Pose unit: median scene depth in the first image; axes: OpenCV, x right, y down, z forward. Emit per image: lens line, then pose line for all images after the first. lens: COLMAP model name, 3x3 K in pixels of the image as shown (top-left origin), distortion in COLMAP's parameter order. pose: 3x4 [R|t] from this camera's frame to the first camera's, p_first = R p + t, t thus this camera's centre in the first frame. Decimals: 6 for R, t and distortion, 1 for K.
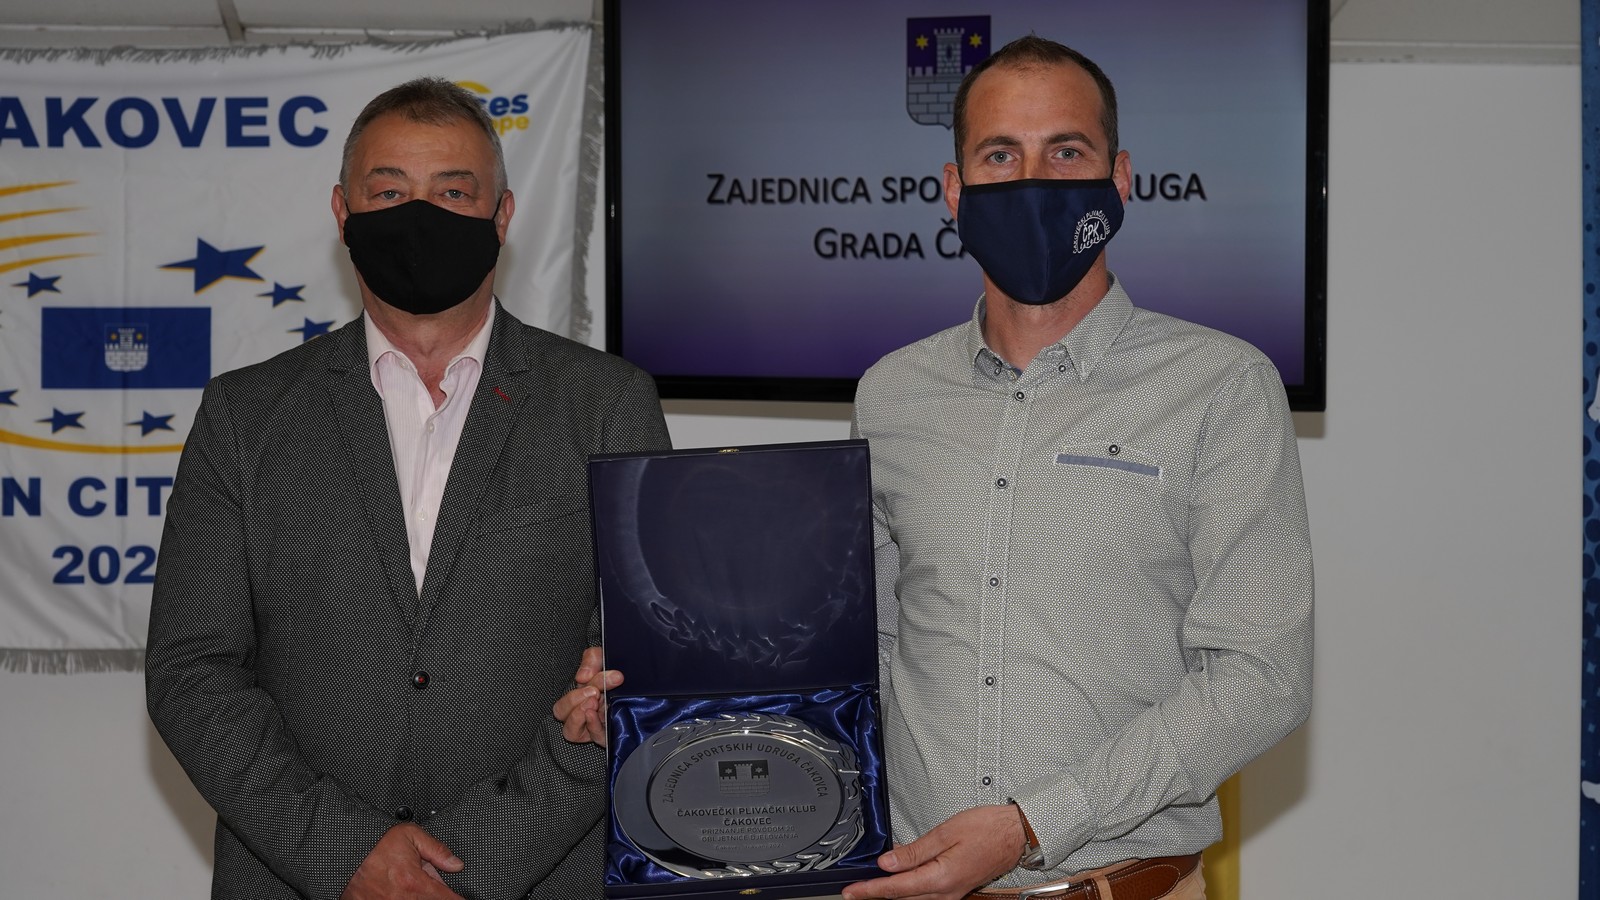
lens RADIAL K [[3151.5, 0, 810.1], [0, 3151.5, 459.2], [0, 0, 1]] dist [0.008344, 0.215670]
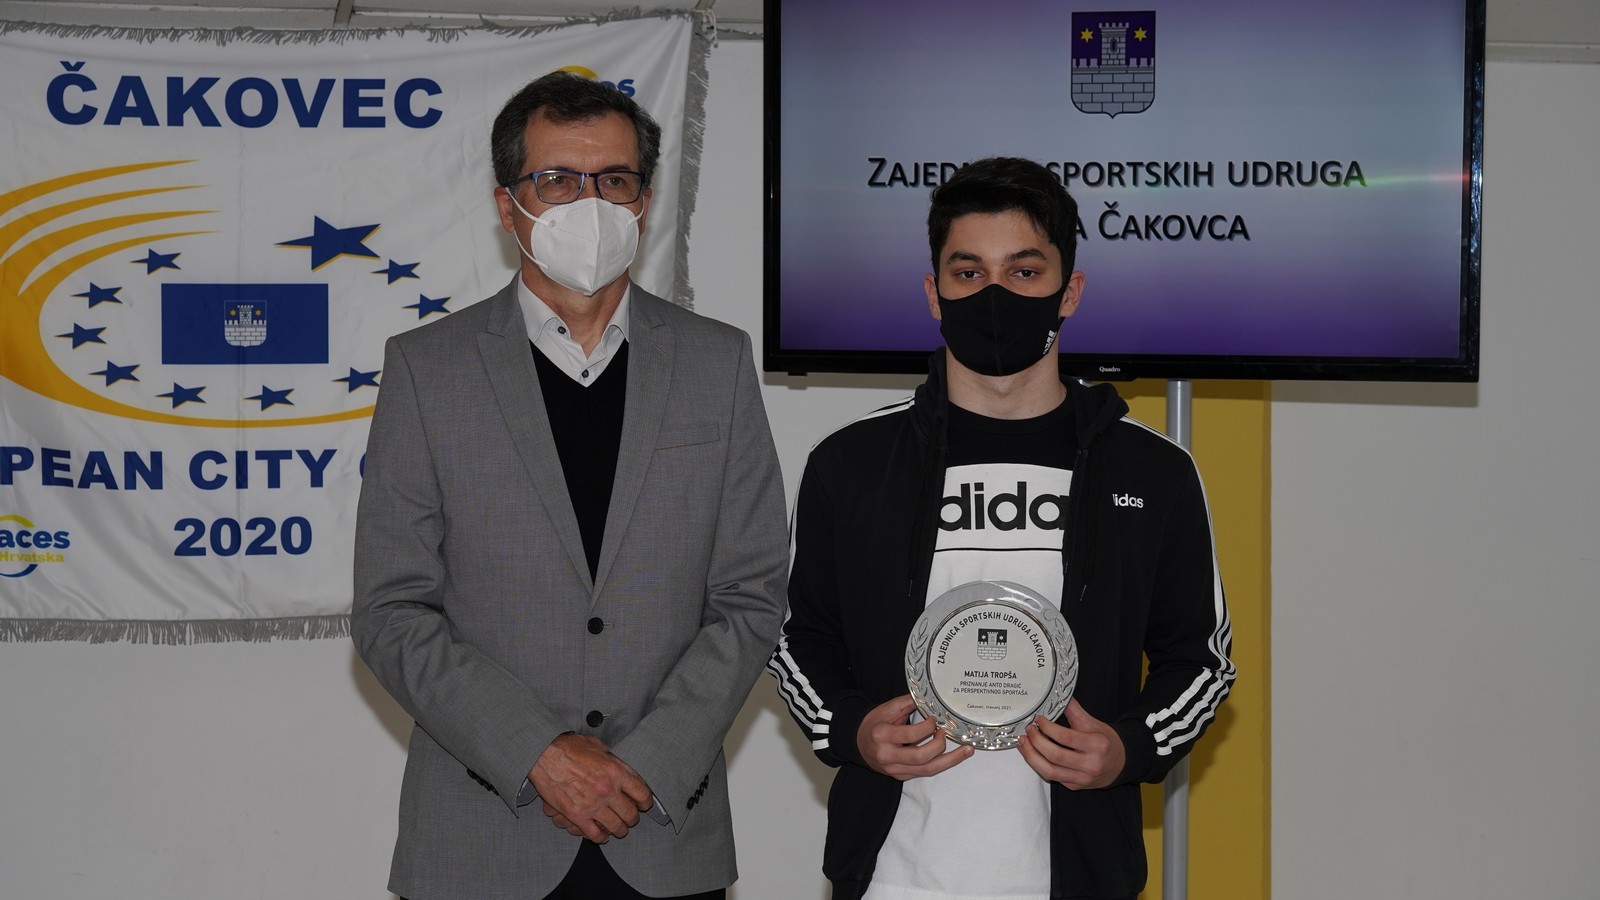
lens RADIAL K [[3020.0, 0, 803.2], [0, 3020.0, 455.6], [0, 0, 1]] dist [0.049951, -0.024129]
pose [[0.988864, -0.006763, 0.148668, -0.184532], [0.005508, 0.999946, 0.008855, -0.000316], [-0.148720, -0.007937, 0.988847, 0.005863]]
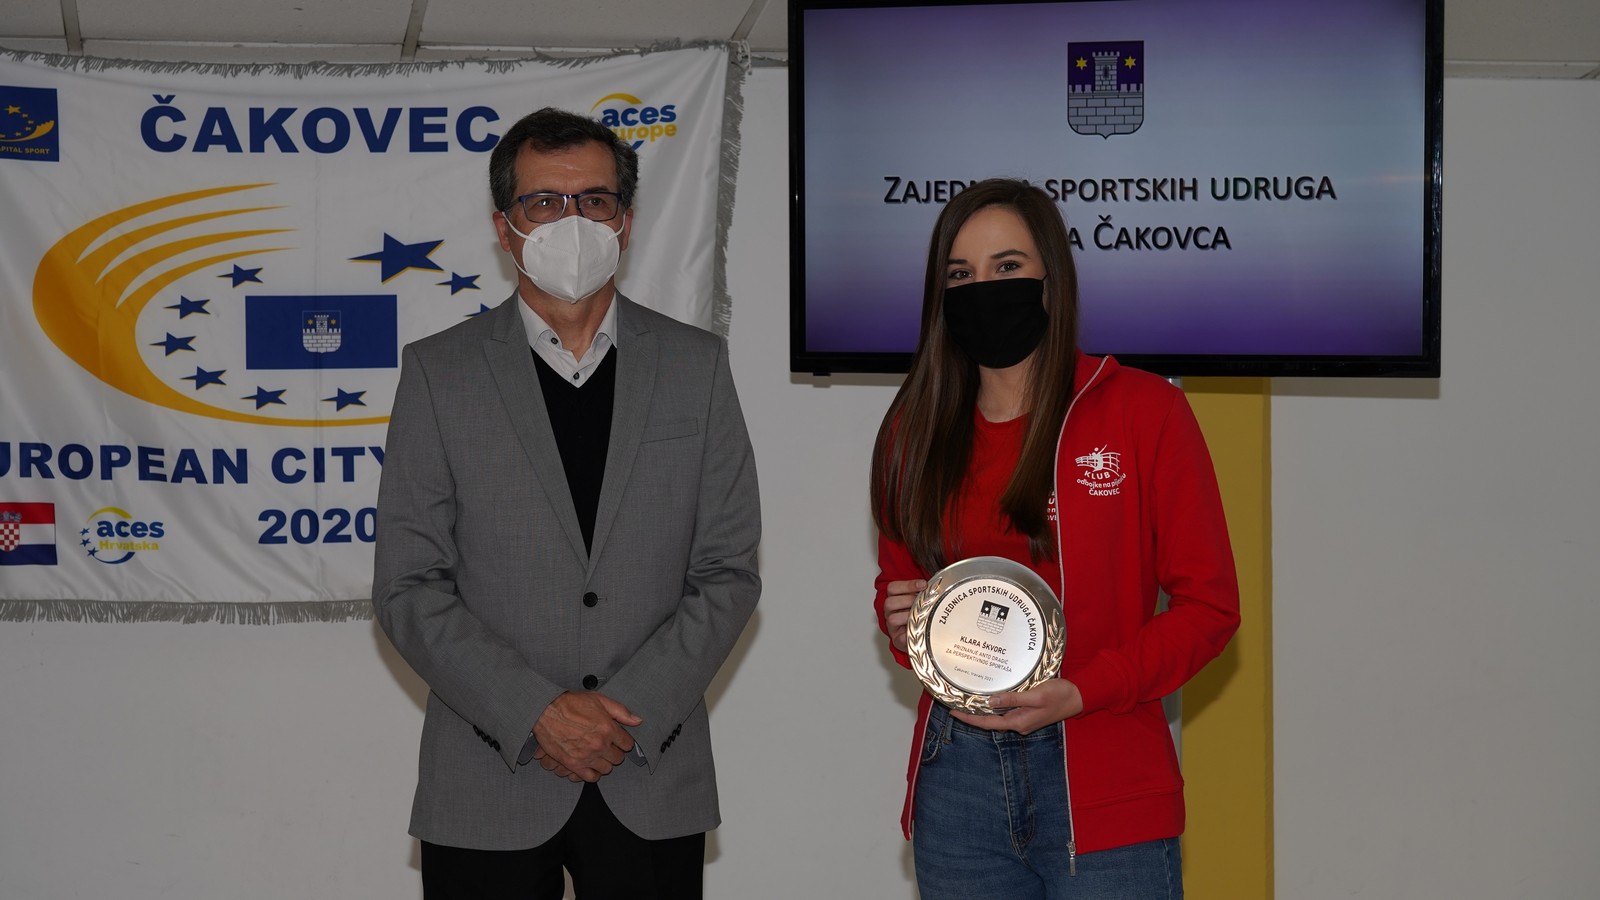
lens RADIAL K [[3020.0, 0, 803.2], [0, 3020.0, 455.6], [0, 0, 1]] dist [0.049951, -0.024129]
pose [[0.992786, -0.012956, 0.119194, -0.176047], [0.011986, 0.999889, 0.008845, 0.001132], [-0.119295, -0.007353, 0.992832, -0.084710]]
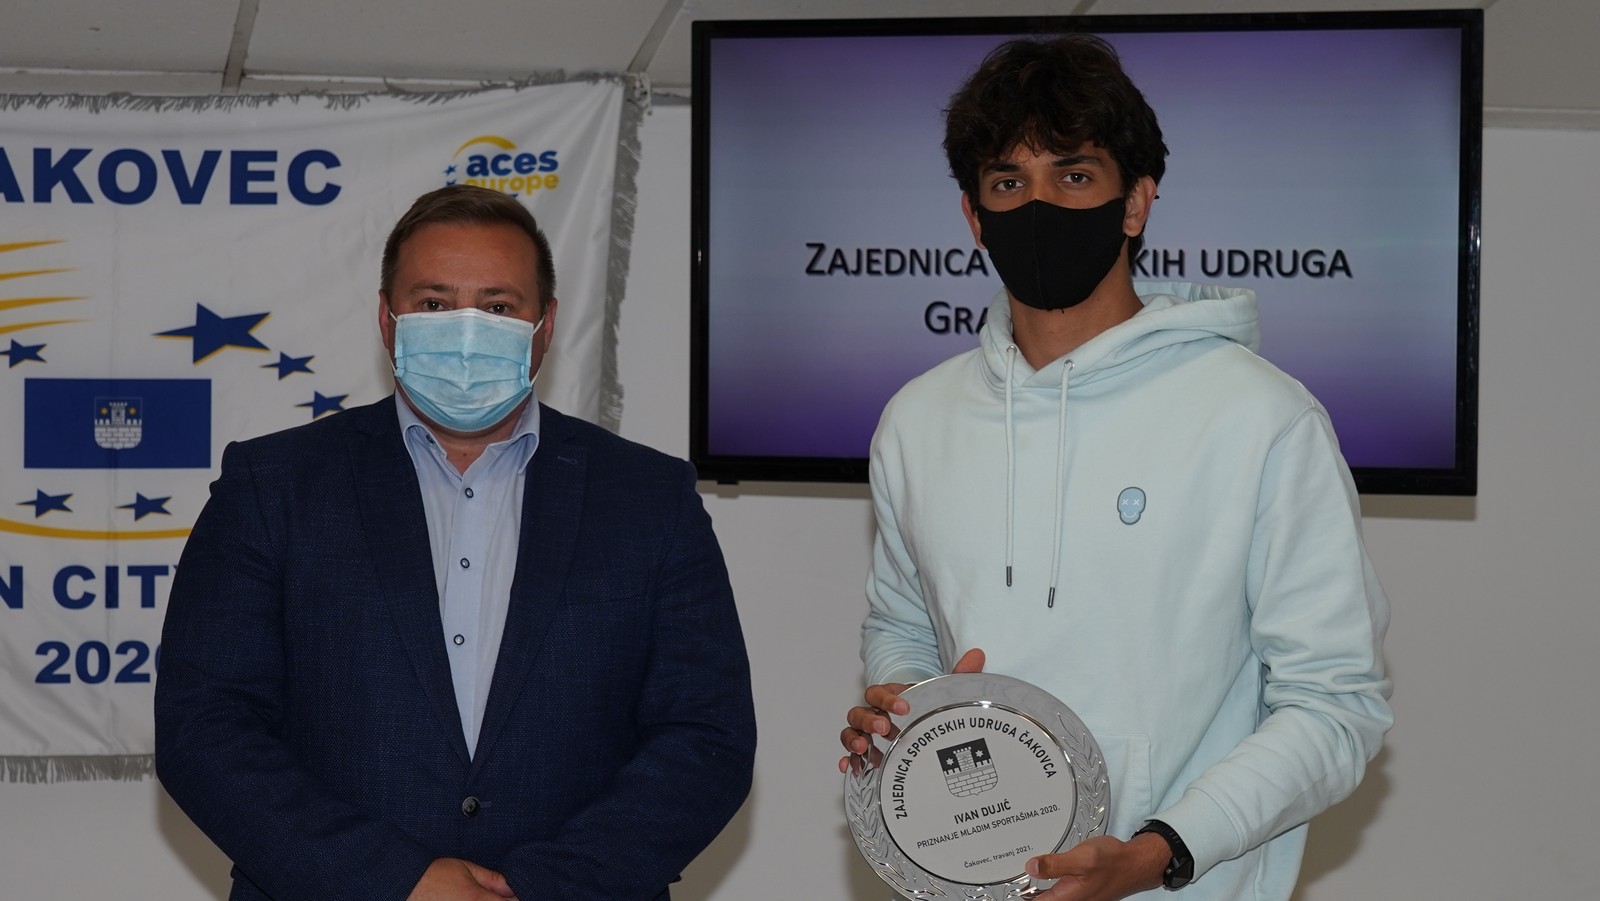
lens RADIAL K [[3835.1, 0, 797.1], [0, 3835.1, 454.2], [0, 0, 1]] dist [0.059220, 0.143443]
pose [[0.992206, 0.002953, 0.124572, -0.160793], [0.000085, 0.999703, -0.024375, 0.000699], [-0.124607, 0.024195, 0.991911, -0.124401]]
